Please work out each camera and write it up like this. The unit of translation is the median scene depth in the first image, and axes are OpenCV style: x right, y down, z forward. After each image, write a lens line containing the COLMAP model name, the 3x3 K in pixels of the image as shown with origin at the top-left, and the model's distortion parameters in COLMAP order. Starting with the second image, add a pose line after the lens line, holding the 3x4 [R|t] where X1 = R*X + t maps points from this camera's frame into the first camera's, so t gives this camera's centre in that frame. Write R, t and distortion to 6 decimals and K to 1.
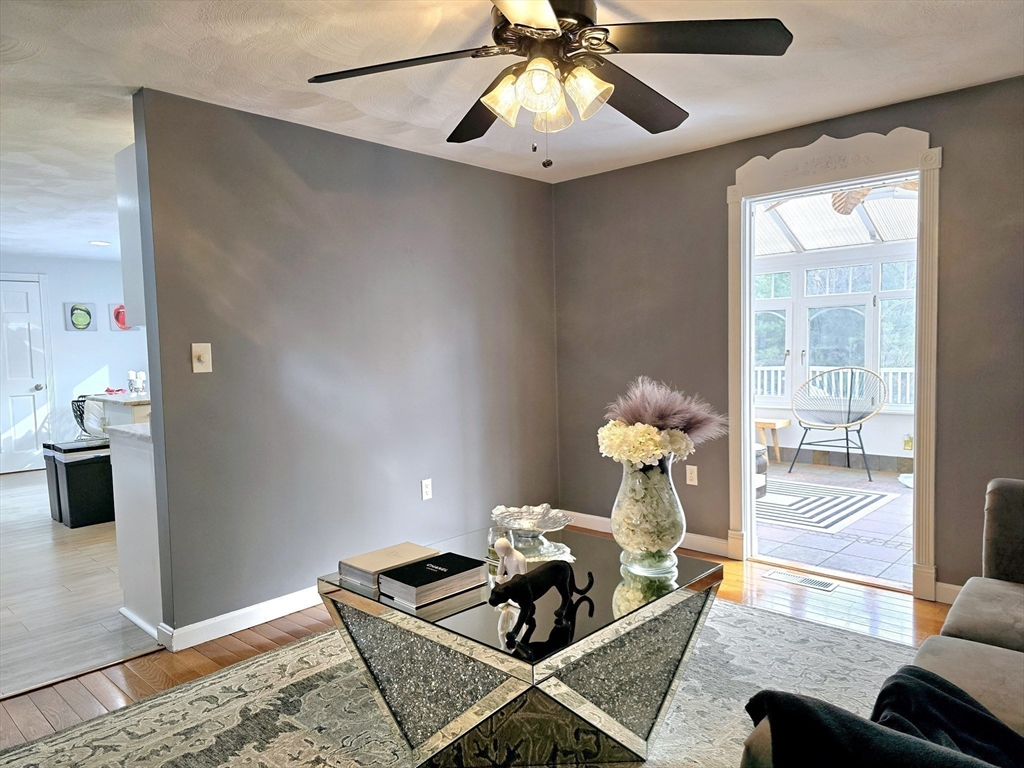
lens RADIAL K [[692.1, 0, 512.0], [0, 692.1, 384.0], [0, 0, 1]] dist [0.007627, -0.001492]
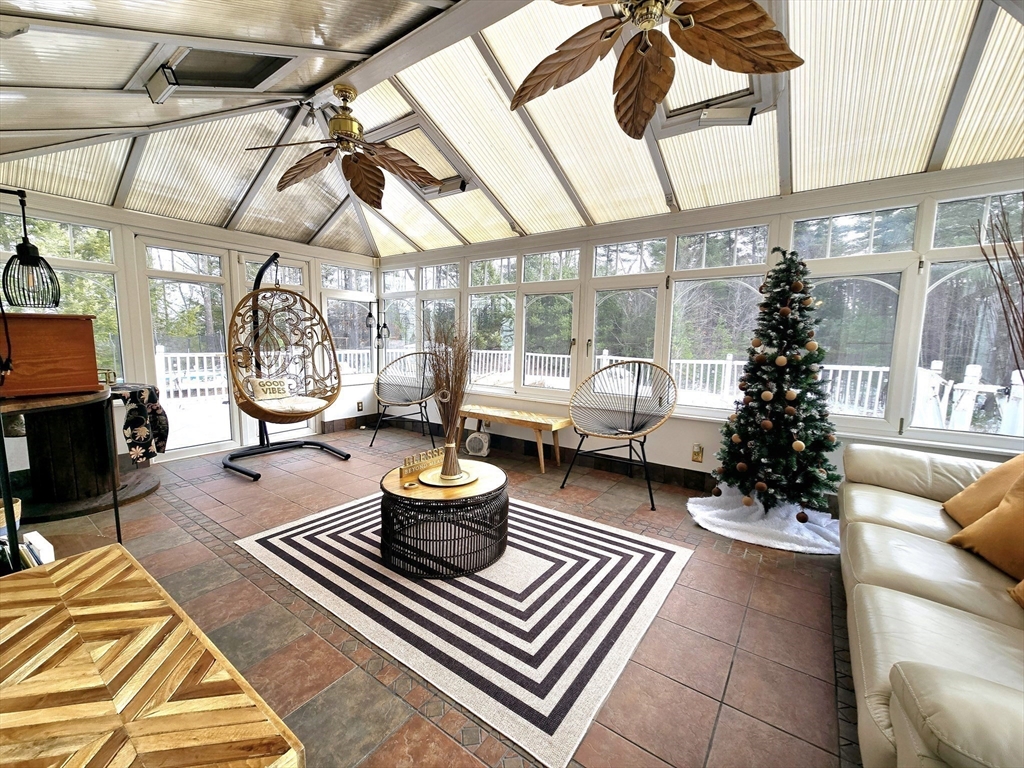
lens RADIAL K [[424.9, 0, 512.0], [0, 424.9, 384.0], [0, 0, 1]] dist [0.002366, 0.000764]
pose [[0.989941, 0.013891, 0.140799, 0.268062], [-0.022759, 0.997843, 0.061572, -0.025207], [-0.139640, -0.064157, 0.988122, 0.515437]]
